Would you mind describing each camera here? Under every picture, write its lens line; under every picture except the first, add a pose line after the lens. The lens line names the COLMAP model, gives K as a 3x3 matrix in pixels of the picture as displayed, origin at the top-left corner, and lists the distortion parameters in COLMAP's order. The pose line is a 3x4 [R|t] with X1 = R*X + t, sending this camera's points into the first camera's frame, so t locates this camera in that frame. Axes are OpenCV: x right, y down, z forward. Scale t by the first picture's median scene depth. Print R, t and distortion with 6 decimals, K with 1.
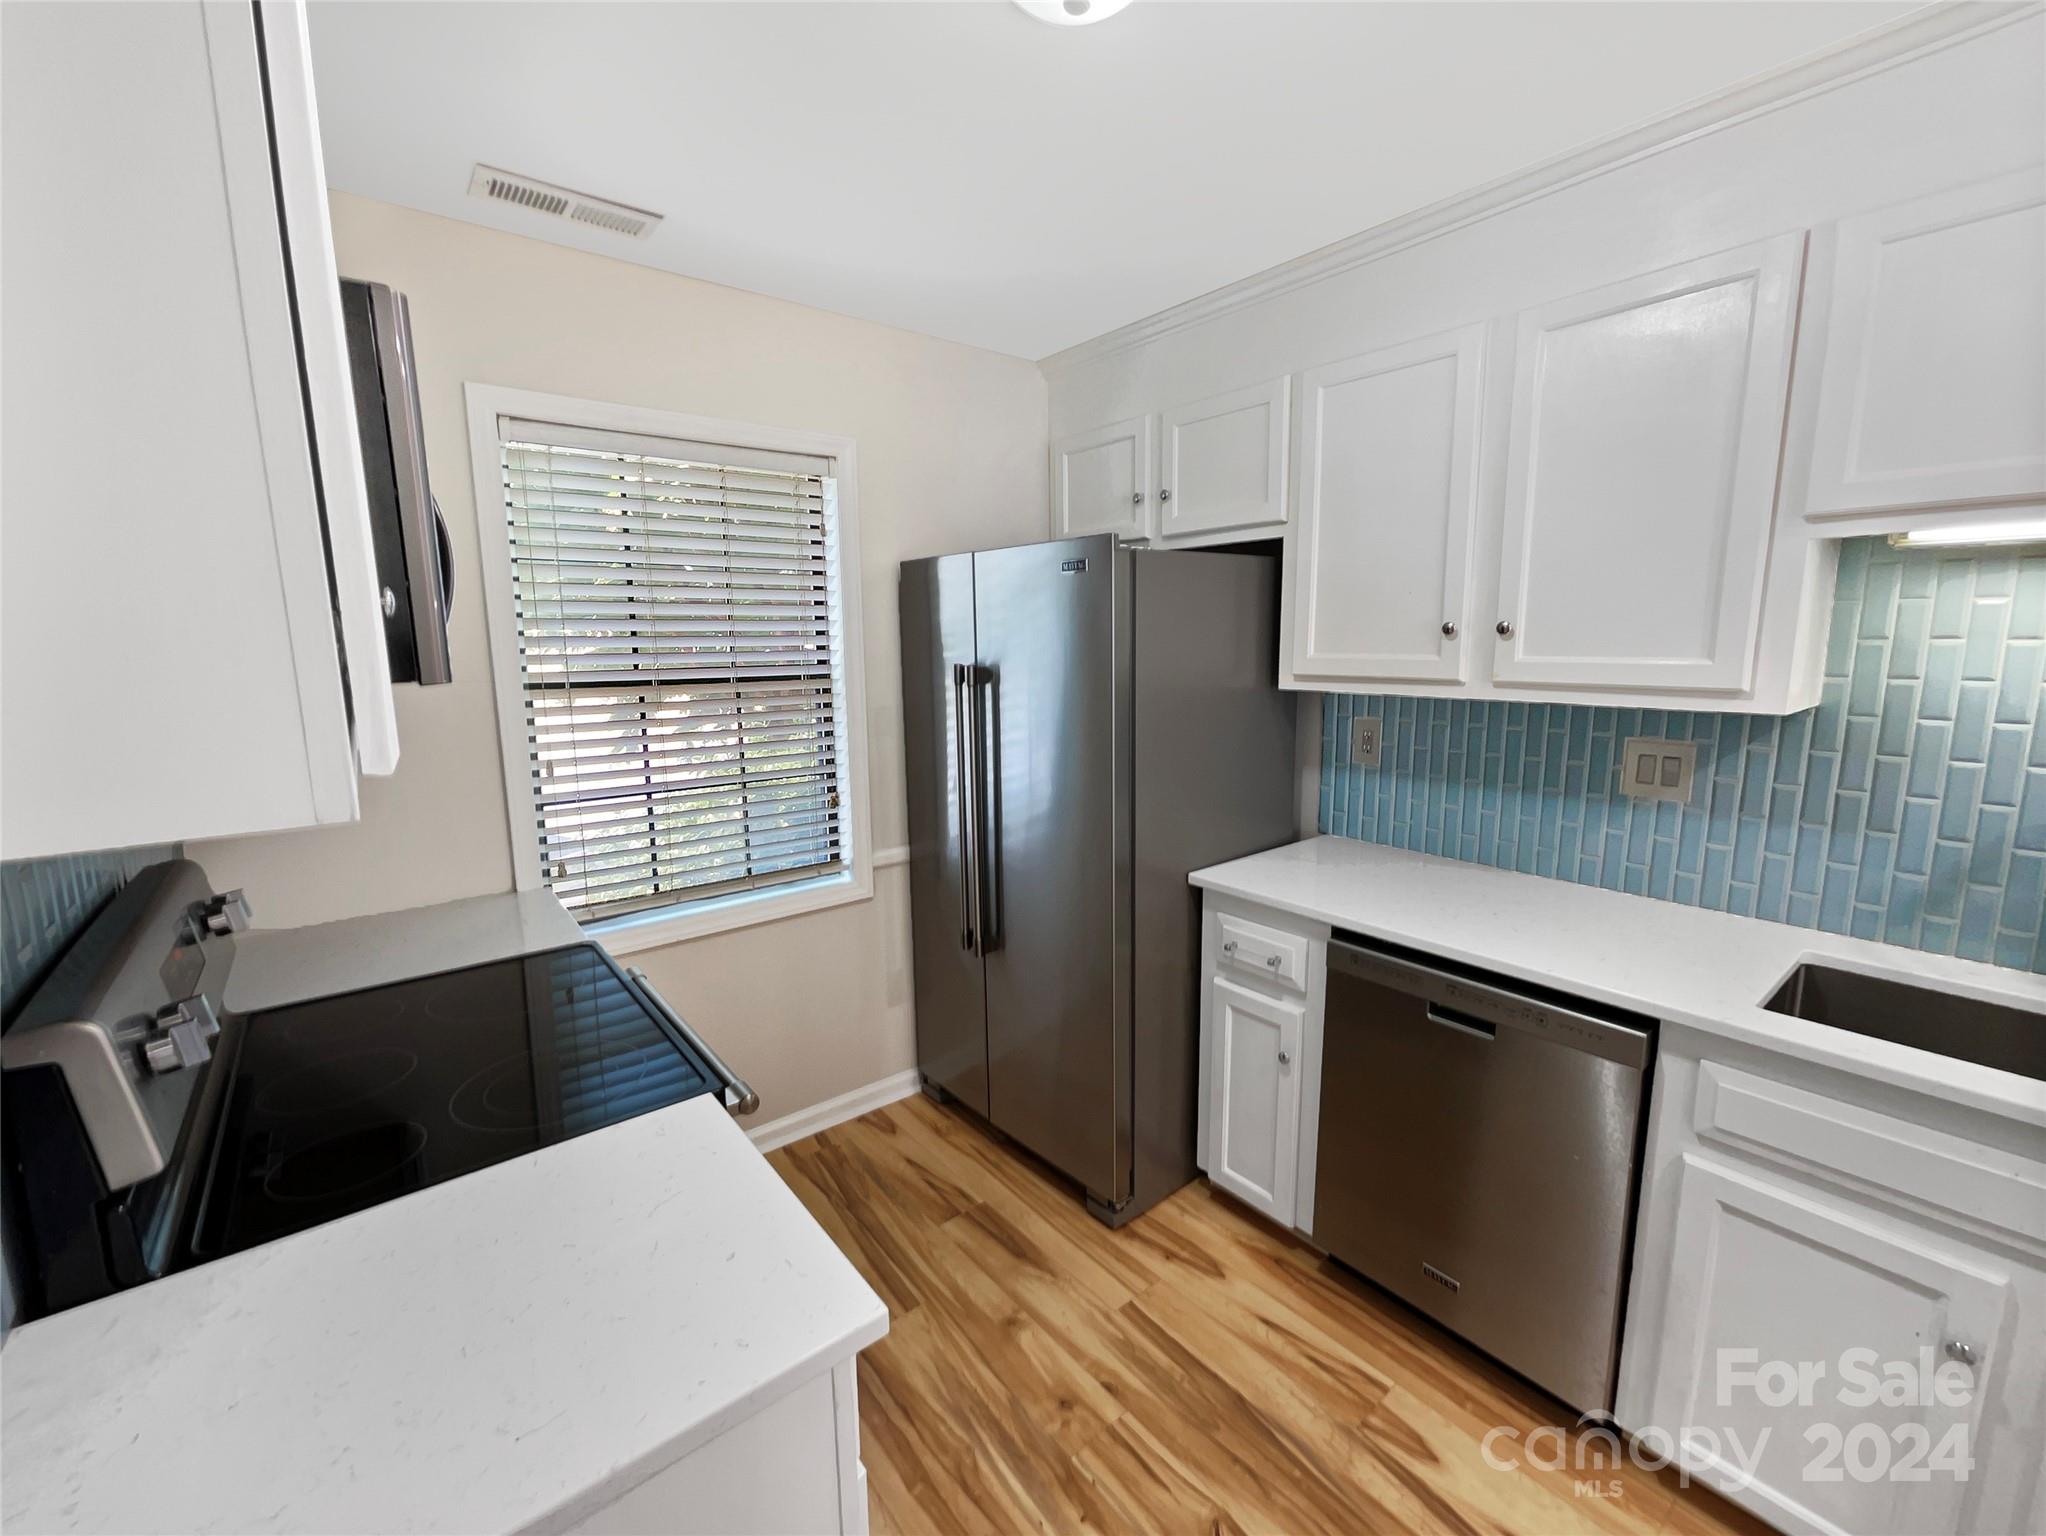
lens RADIAL K [[838.7, 0, 1029.7], [0, 838.7, 767.1], [0, 0, 1]] dist [-0.000986, 0.000324]
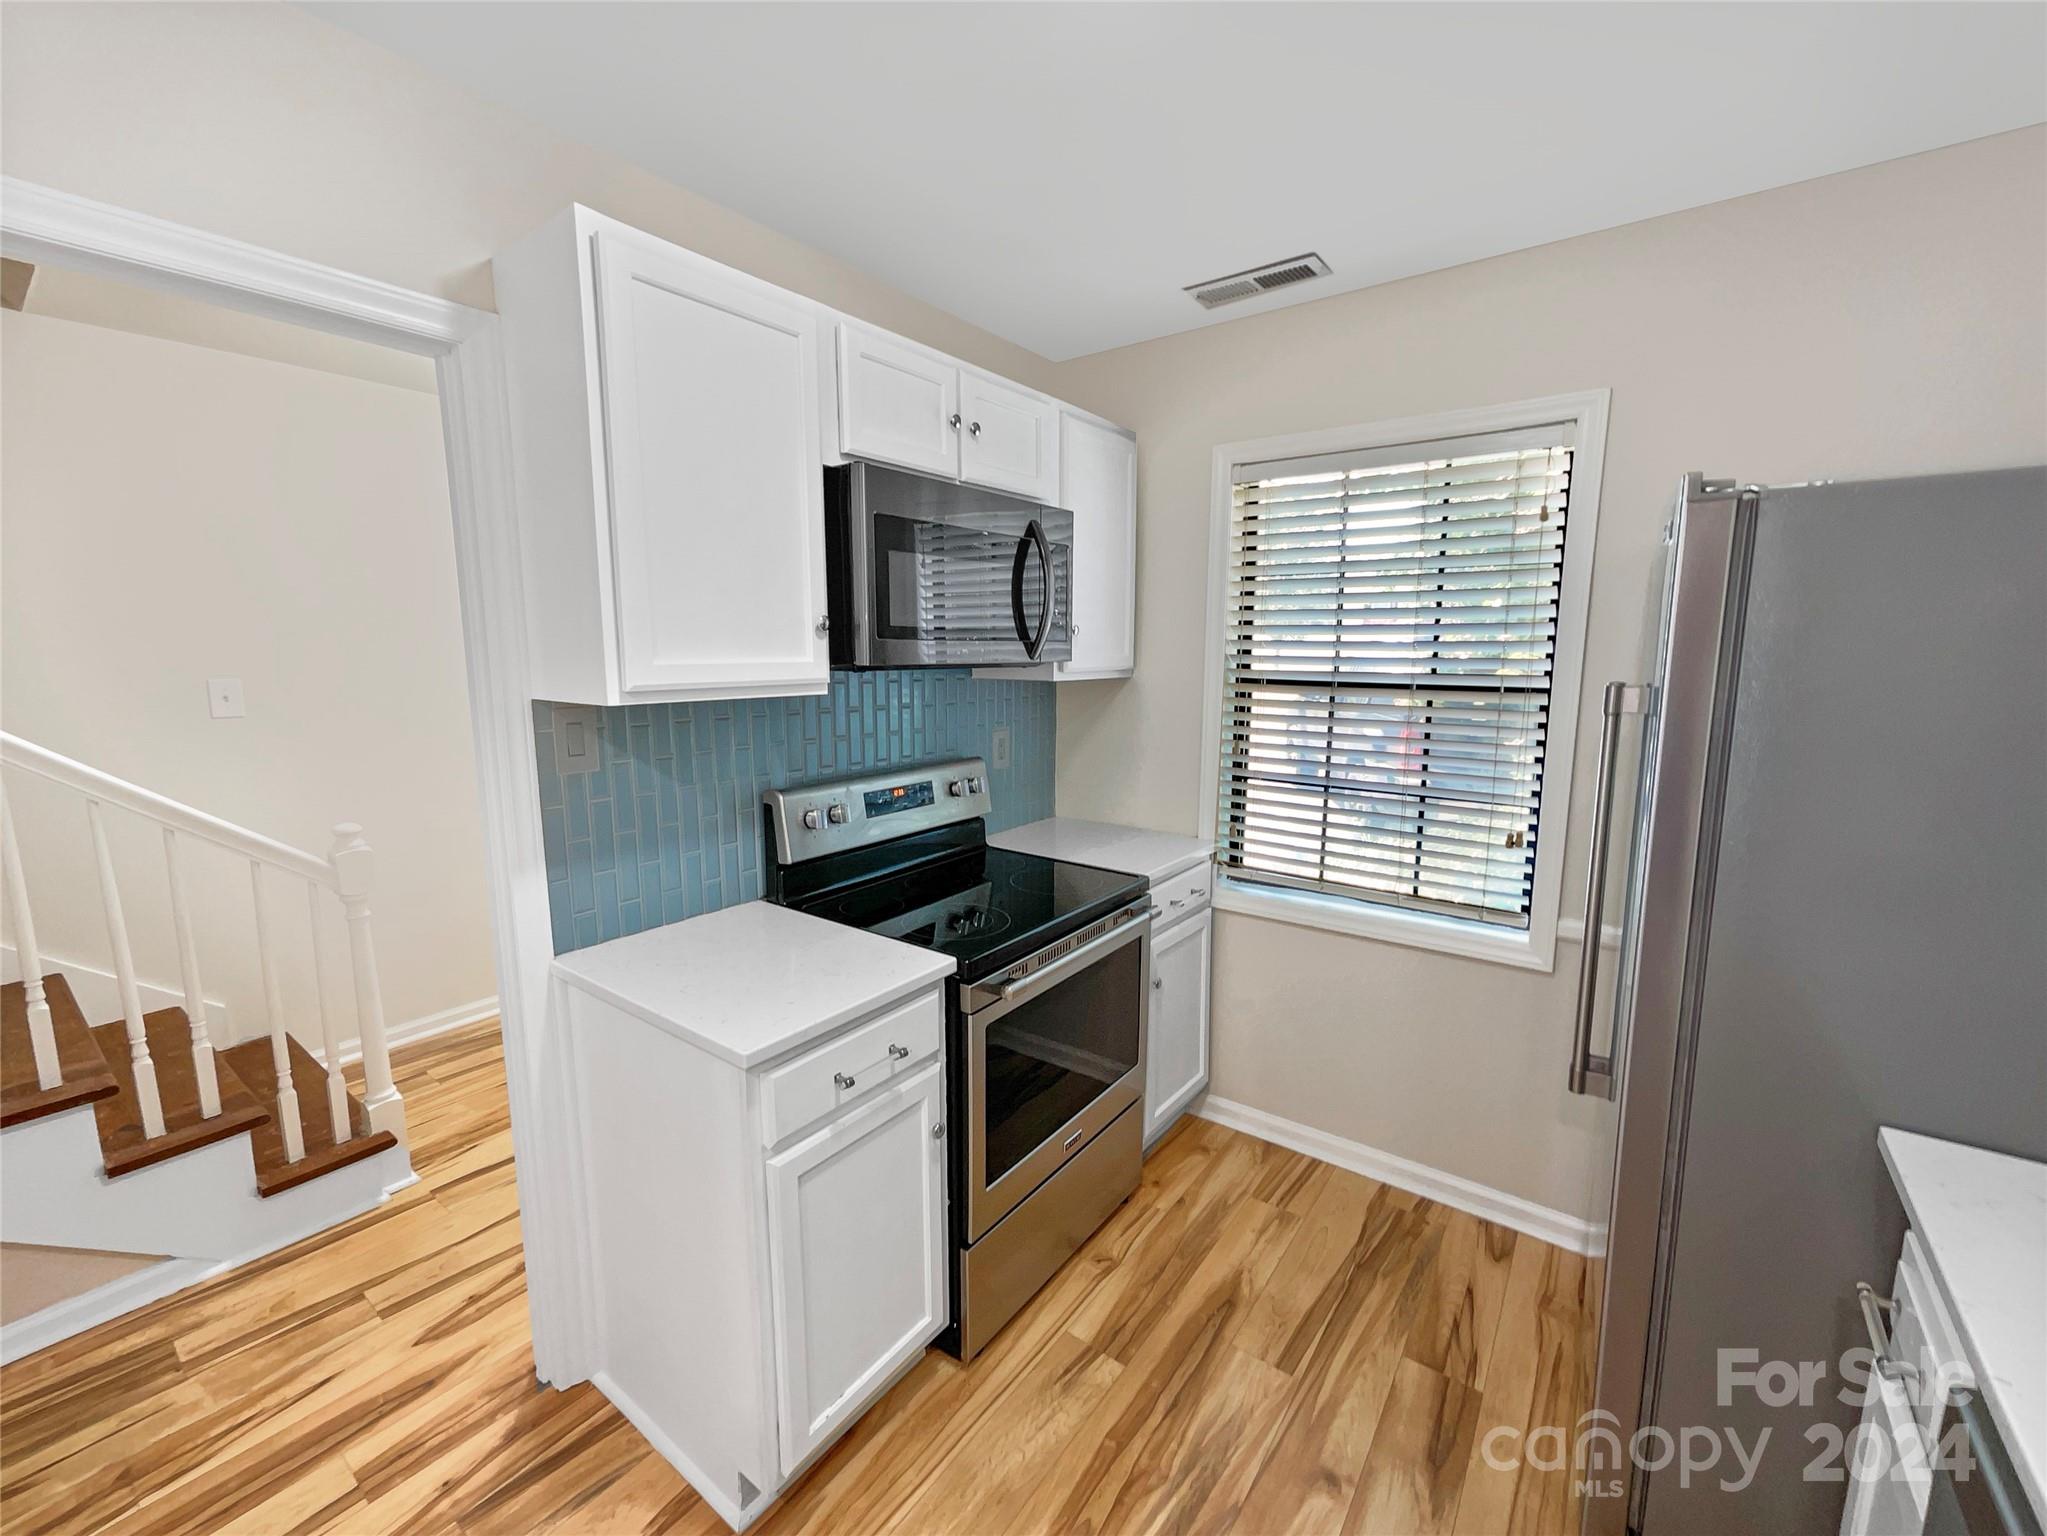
lens RADIAL K [[839.1, 0, 1034.4], [0, 839.1, 776.5], [0, 0, 1]] dist [-0.000986, 0.000324]
pose [[0.239917, 0.158135, -0.957827, 0.508546], [-0.151320, 0.980676, 0.124005, -0.061018], [0.958928, 0.115187, 0.259210, 0.372447]]
